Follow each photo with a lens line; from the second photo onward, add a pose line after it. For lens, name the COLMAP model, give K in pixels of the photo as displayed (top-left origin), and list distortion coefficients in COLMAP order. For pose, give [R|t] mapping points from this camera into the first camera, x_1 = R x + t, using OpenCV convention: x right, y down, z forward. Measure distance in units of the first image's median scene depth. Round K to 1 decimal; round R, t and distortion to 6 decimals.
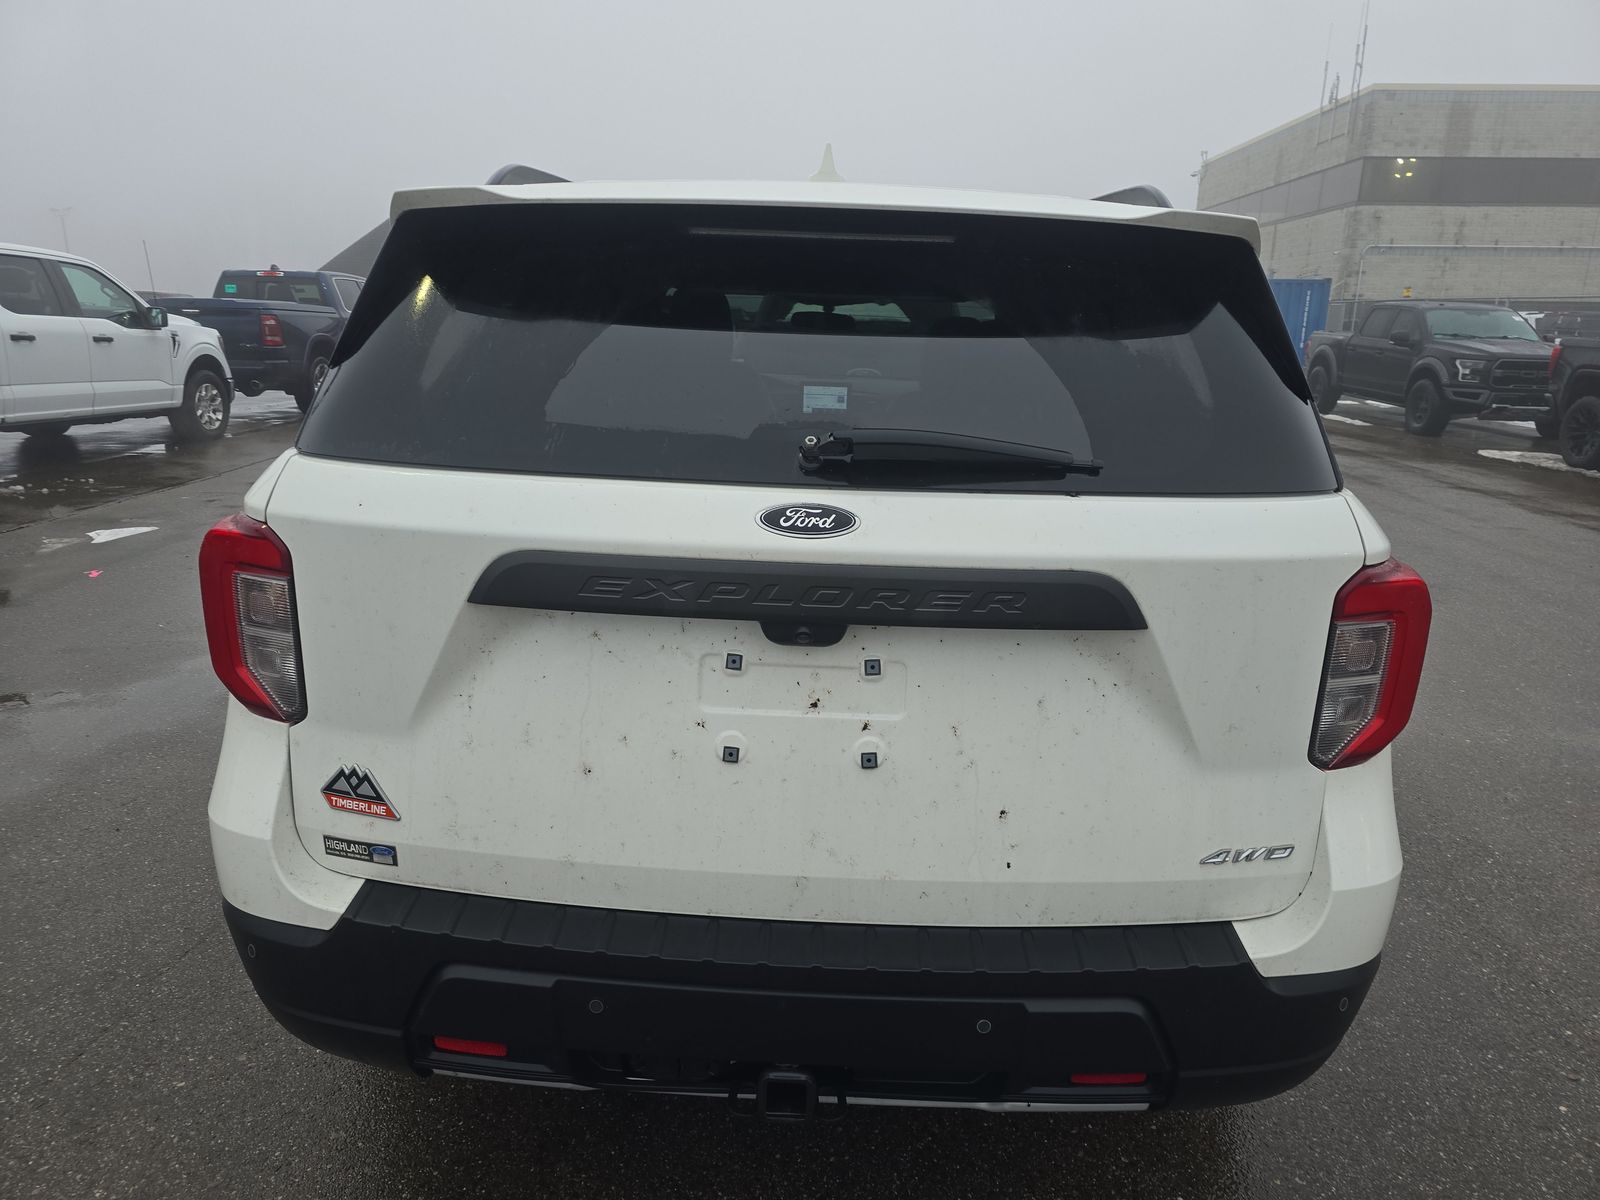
lens RADIAL K [[1022.1, 0, 803.3], [0, 1022.1, 602.7], [0, 0, 1]] dist [0.092640, -0.095824]
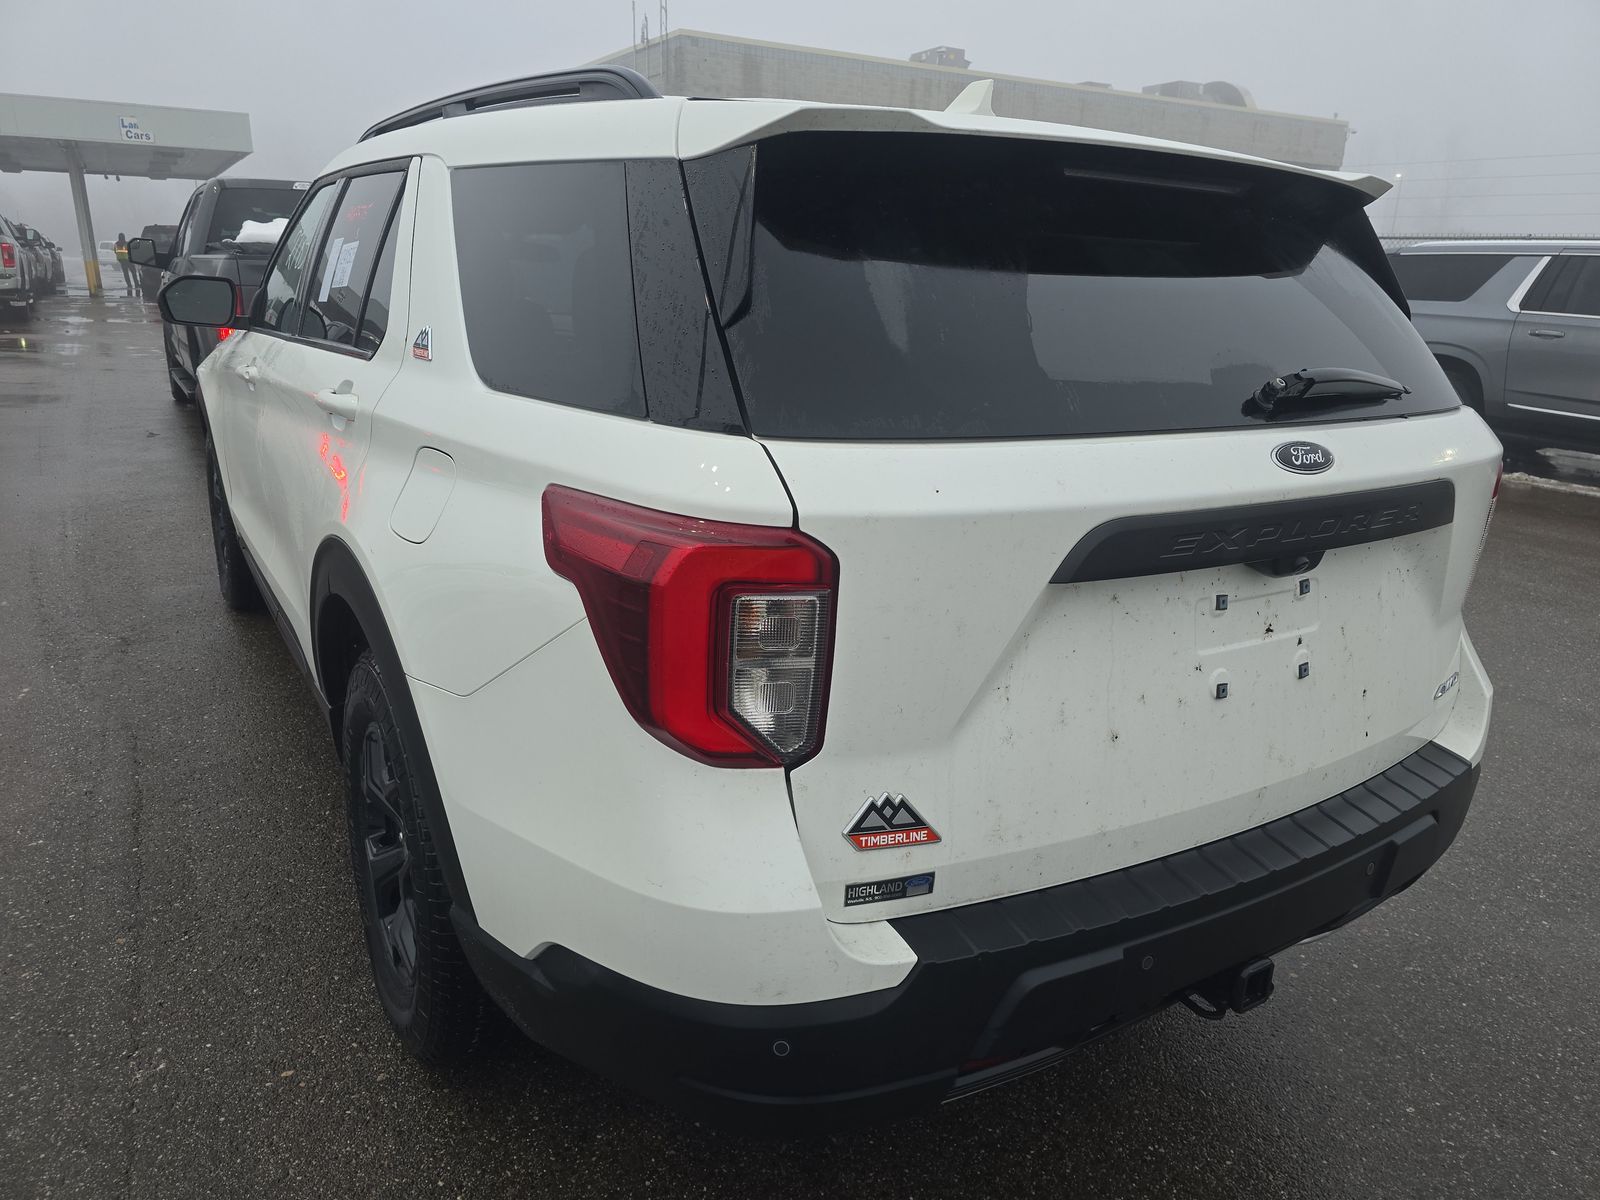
lens RADIAL K [[1038.1, 0, 782.6], [0, 1038.1, 604.0], [0, 0, 1]] dist [0.075455, -0.066796]
pose [[0.835291, -0.160979, 0.525714, -0.969324], [0.128163, 0.986845, 0.098548, -0.099257], [-0.534662, -0.014939, 0.844934, 0.329175]]
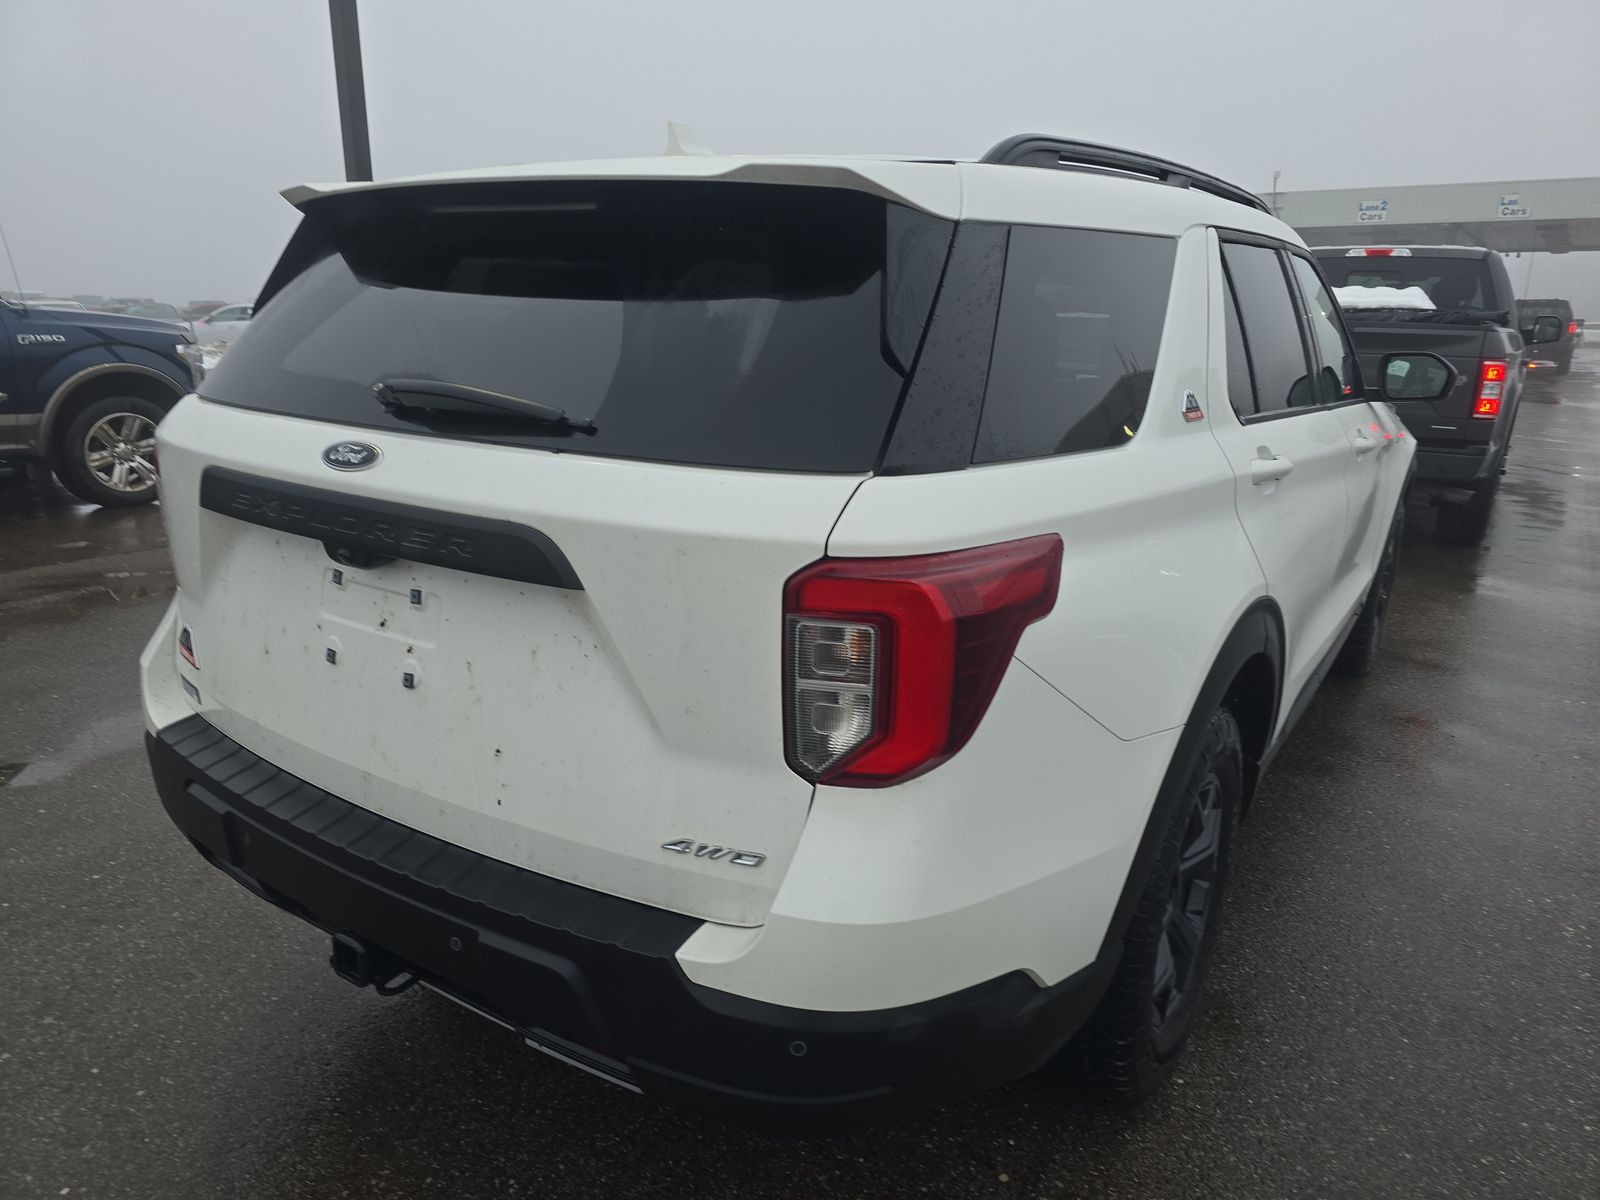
lens RADIAL K [[1038.1, 0, 782.6], [0, 1038.1, 604.0], [0, 0, 1]] dist [0.075455, -0.066796]
pose [[0.854798, 0.132966, -0.501638, 0.940042], [-0.133455, 0.990432, 0.035119, -0.020593], [0.501508, 0.036926, 0.864364, 0.215634]]
